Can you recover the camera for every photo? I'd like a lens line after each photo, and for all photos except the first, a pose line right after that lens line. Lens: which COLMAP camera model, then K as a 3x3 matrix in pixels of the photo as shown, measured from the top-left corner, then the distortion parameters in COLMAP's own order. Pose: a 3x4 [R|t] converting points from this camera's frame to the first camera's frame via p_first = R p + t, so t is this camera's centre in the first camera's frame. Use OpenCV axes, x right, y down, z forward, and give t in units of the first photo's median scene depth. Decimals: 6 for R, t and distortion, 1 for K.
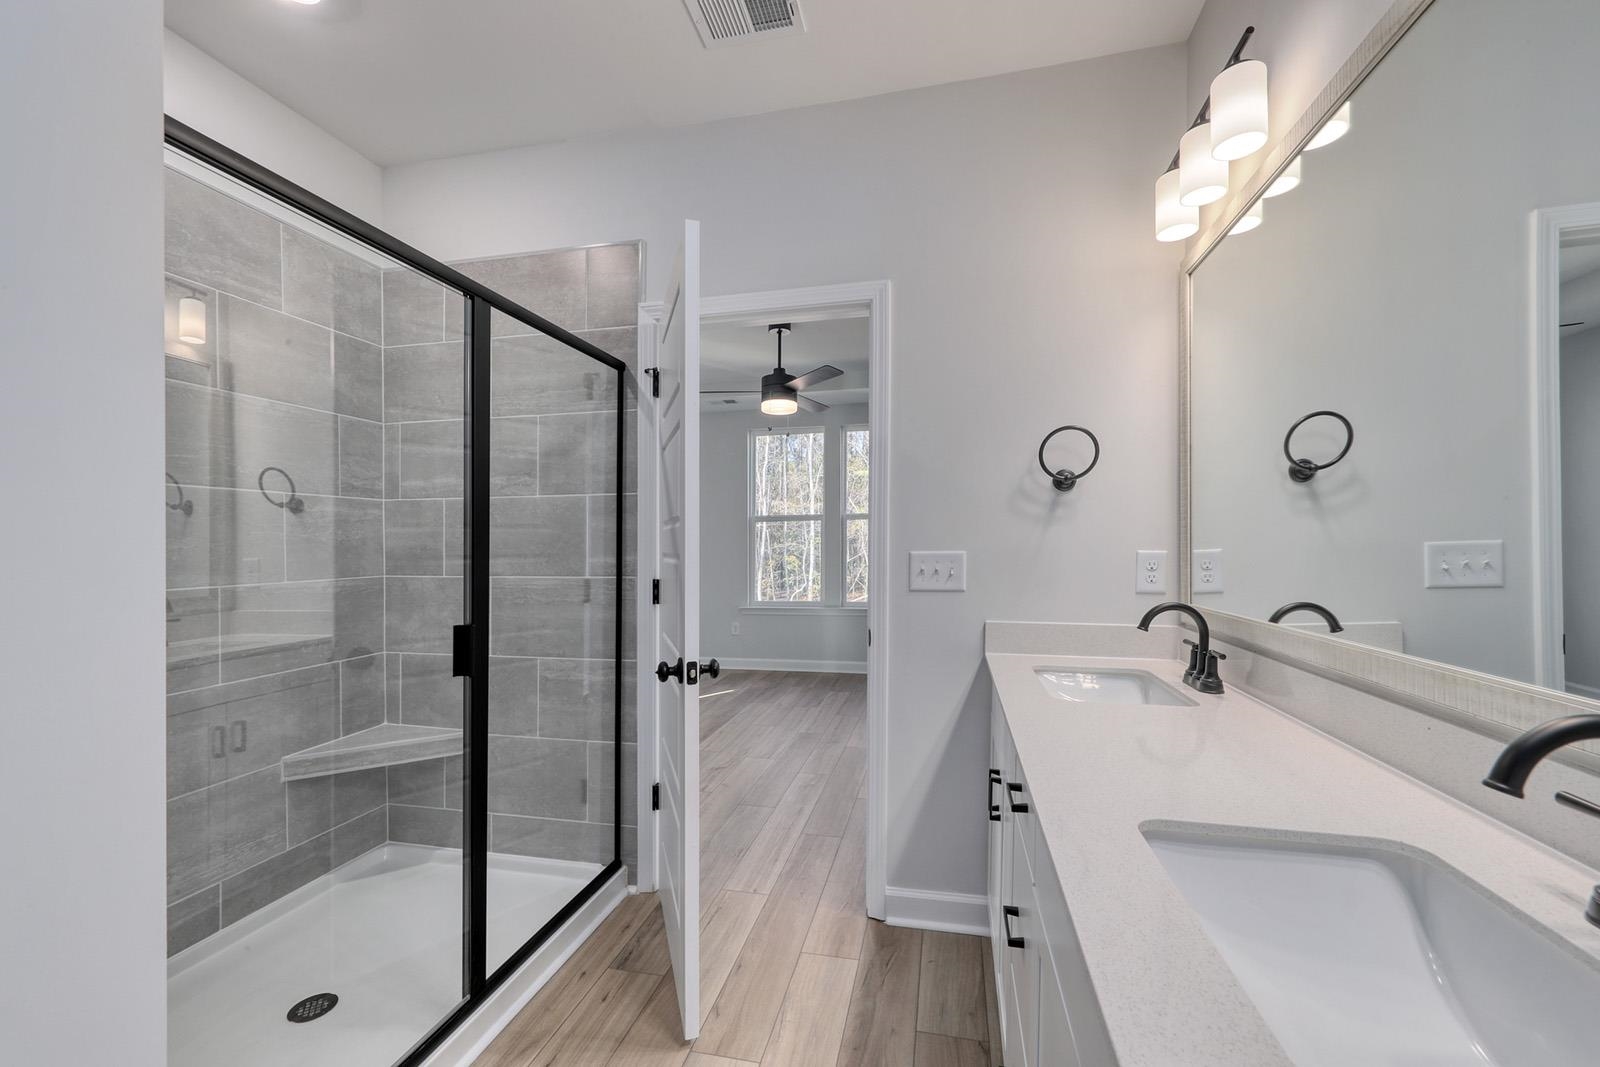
lens RADIAL K [[662.8, 0, 800.0], [0, 662.8, 533.5], [0, 0, 1]] dist [-0.000038, 0.000048]
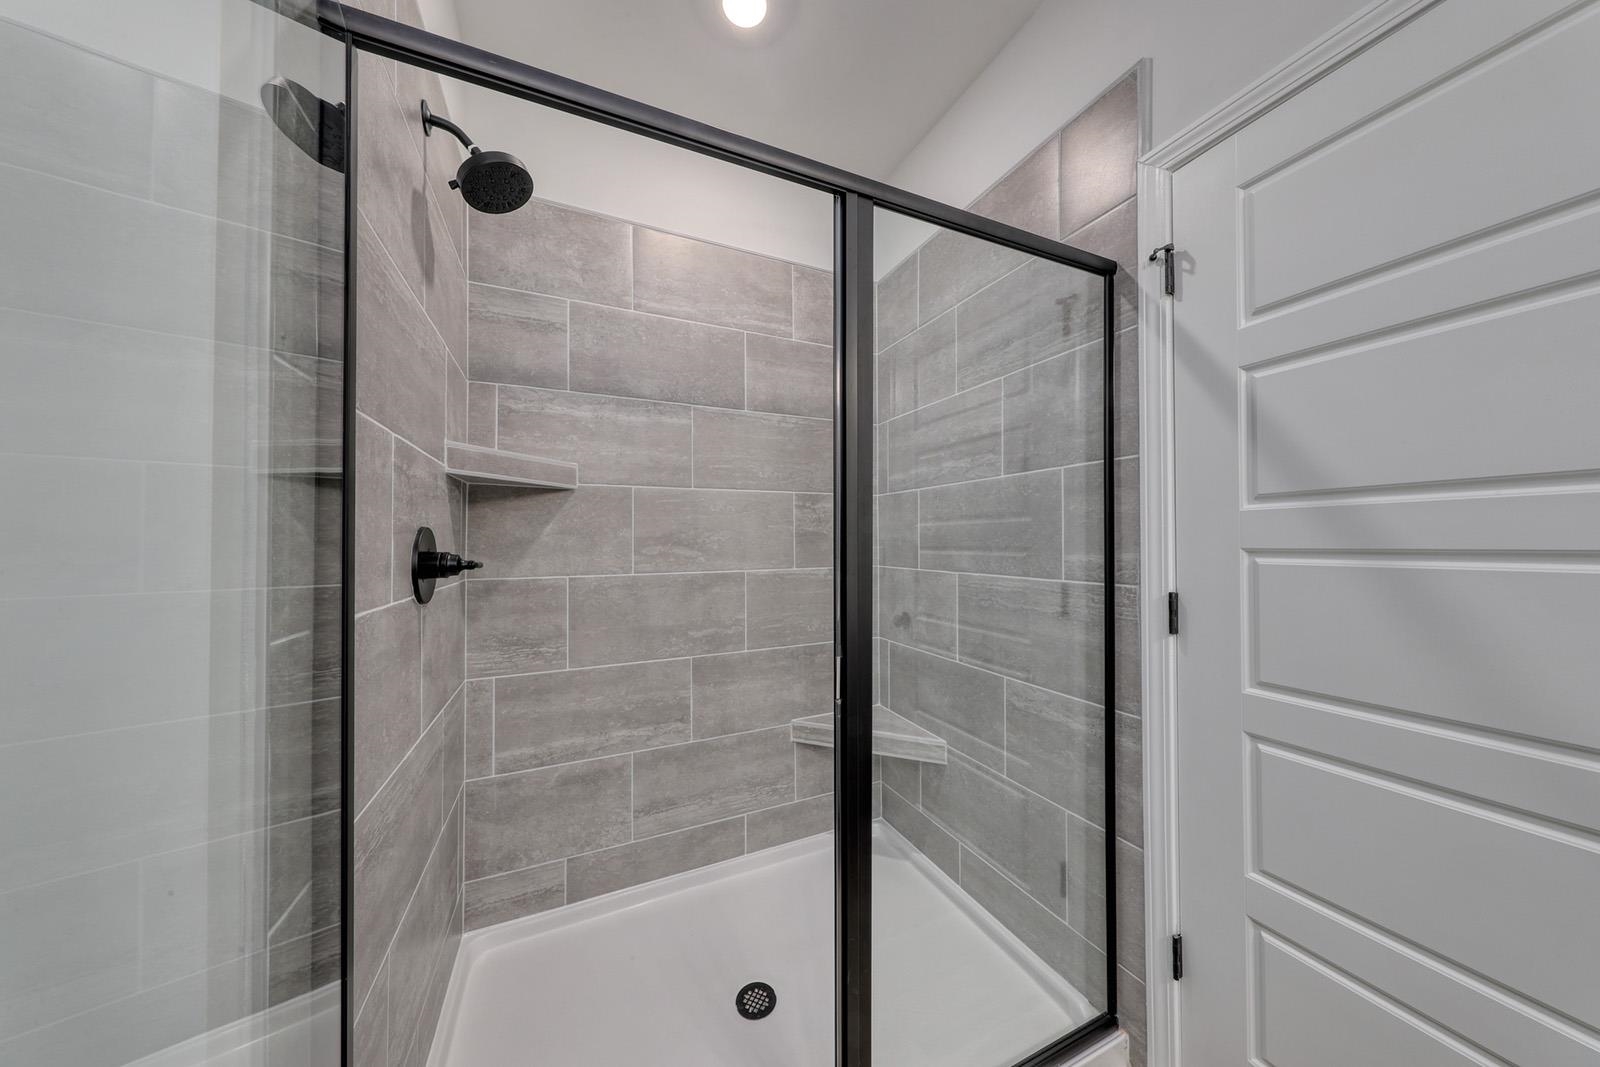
lens RADIAL K [[523.9, 0, 791.4], [0, 523.9, 531.9], [0, 0, 1]] dist [0.009030, -0.000023]
pose [[0.619303, -0.008888, -0.785101, -0.054686], [0.014043, 0.999901, -0.000243, 0.008357], [0.785026, -0.010875, 0.619367, 0.420405]]
